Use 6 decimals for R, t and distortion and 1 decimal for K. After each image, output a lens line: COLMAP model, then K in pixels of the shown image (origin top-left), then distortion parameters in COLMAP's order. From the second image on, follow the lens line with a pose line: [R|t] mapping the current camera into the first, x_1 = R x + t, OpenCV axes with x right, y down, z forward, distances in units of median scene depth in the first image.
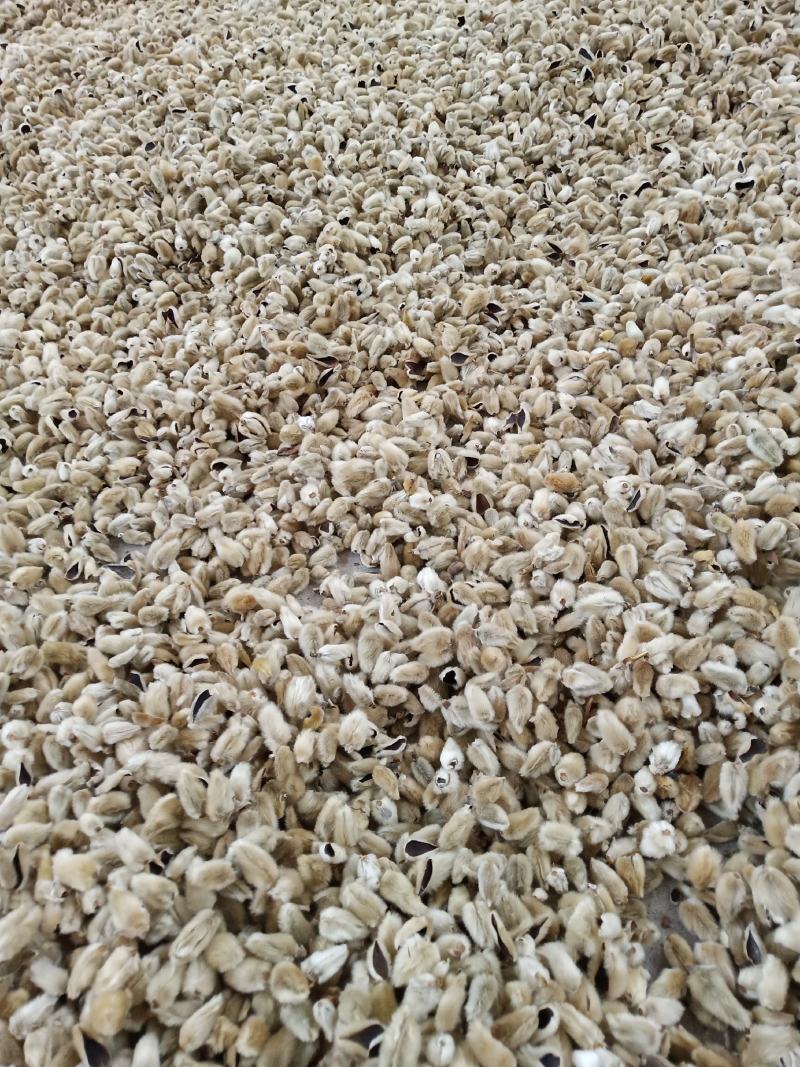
lens RADIAL K [[832.9, 0, 398.0], [0, 832.9, 529.7], [0, 0, 1]] dist [0.002176, 0.028363]
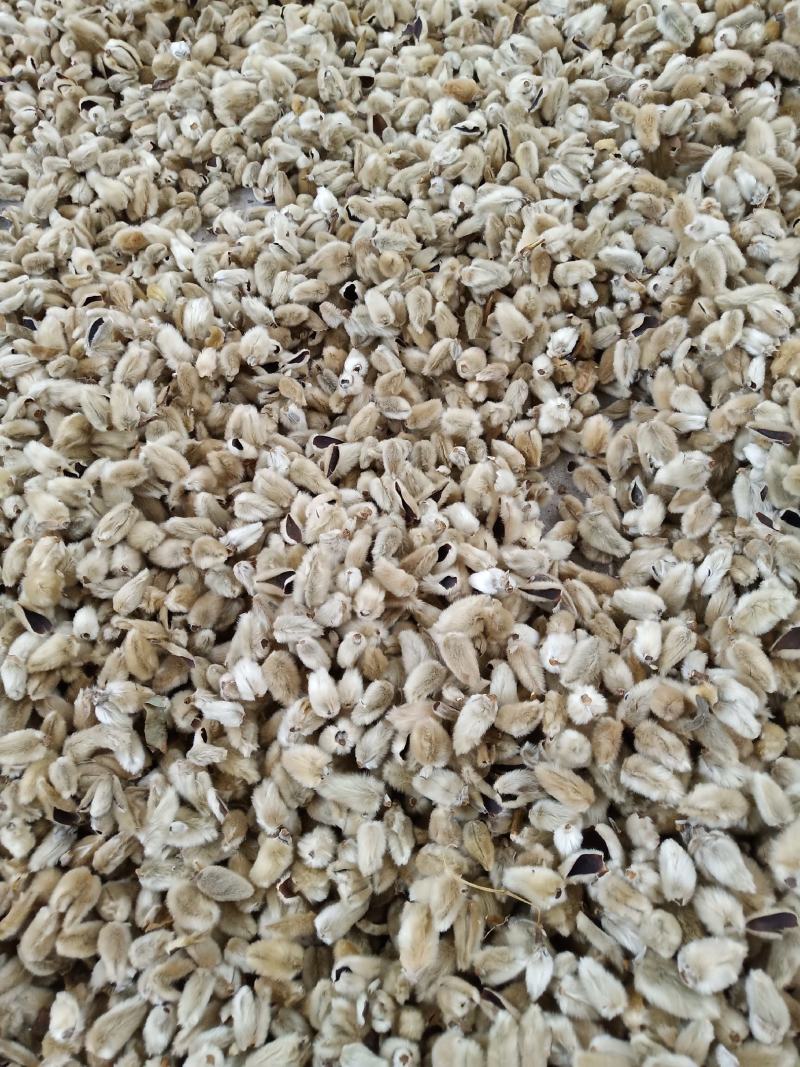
lens RADIAL K [[832.9, 0, 400.0], [0, 832.9, 530.2], [0, 0, 1]] dist [0.002176, 0.028363]
pose [[0.995000, -0.089248, 0.044824, 0.053671], [0.073337, 0.957581, 0.278677, 0.184572], [-0.067794, -0.273997, 0.959338, -0.027691]]
